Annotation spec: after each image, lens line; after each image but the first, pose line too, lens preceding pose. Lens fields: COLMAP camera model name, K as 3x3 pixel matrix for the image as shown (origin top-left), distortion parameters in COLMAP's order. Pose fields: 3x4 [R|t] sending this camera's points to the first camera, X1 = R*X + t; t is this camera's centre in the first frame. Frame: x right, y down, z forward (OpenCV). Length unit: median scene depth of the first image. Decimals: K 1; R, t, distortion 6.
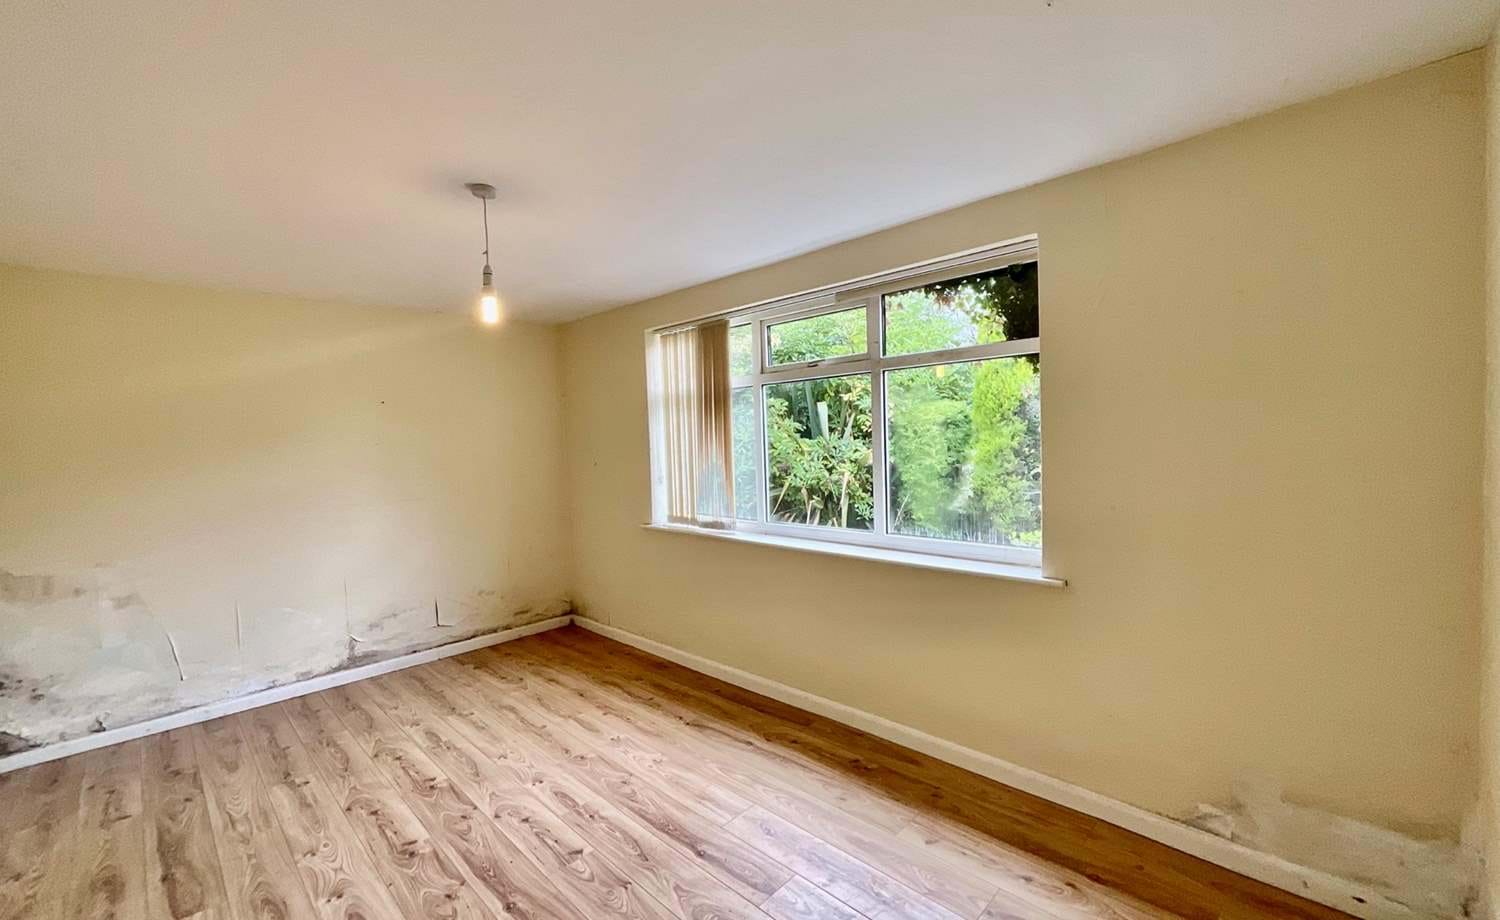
lens RADIAL K [[608.6, 0, 750.0], [0, 608.6, 460.0], [0, 0, 1]] dist [0.001290, 0.000003]
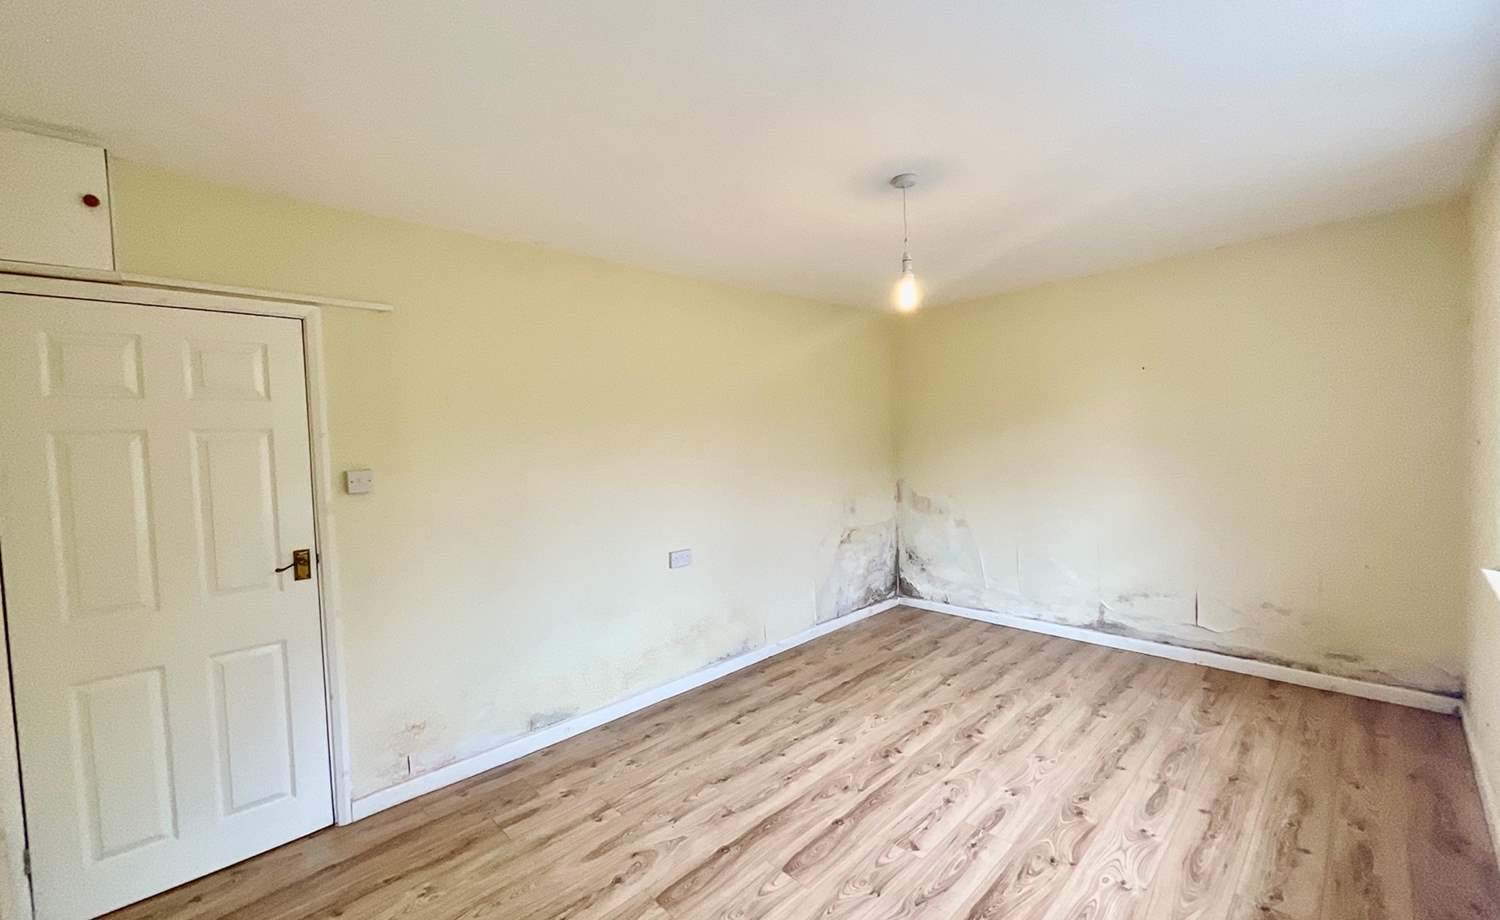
lens RADIAL K [[608.6, 0, 750.0], [0, 608.6, 460.0], [0, 0, 1]] dist [0.001290, 0.000003]
pose [[-0.028095, 0.070875, -0.997089, 0.432182], [0.004108, 0.997483, 0.070787, -0.026561], [0.999597, -0.002107, -0.028316, 0.513196]]
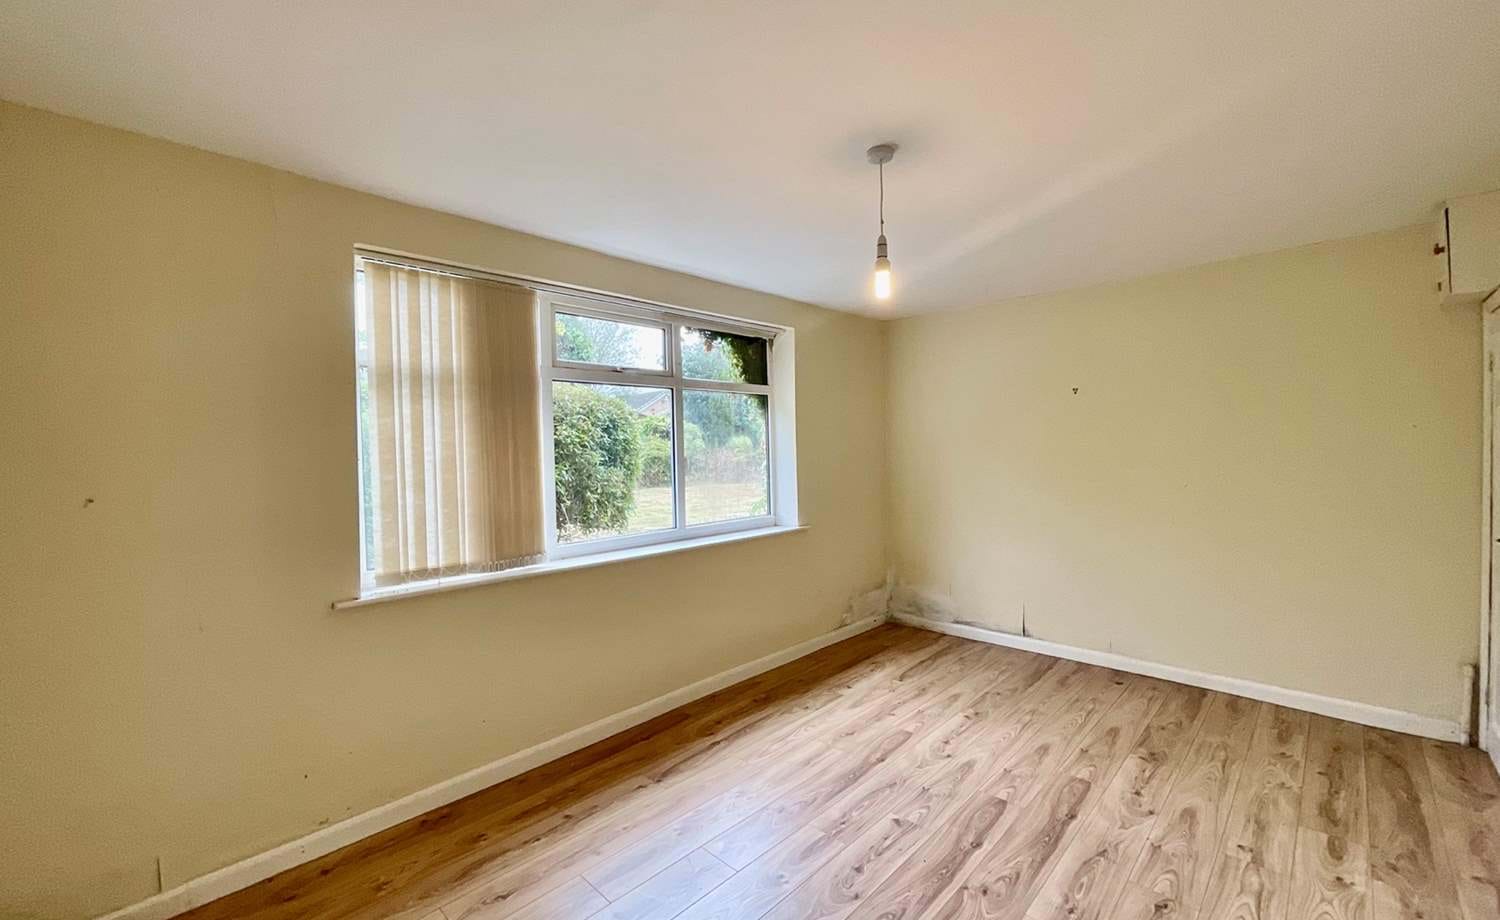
lens RADIAL K [[608.6, 0, 750.0], [0, 608.6, 460.0], [0, 0, 1]] dist [0.001290, 0.000003]
pose [[0.001139, 0.008826, 0.999960, -0.900569], [0.053996, 0.998502, -0.008875, 0.008712], [-0.998541, 0.054004, 0.000660, 0.816203]]
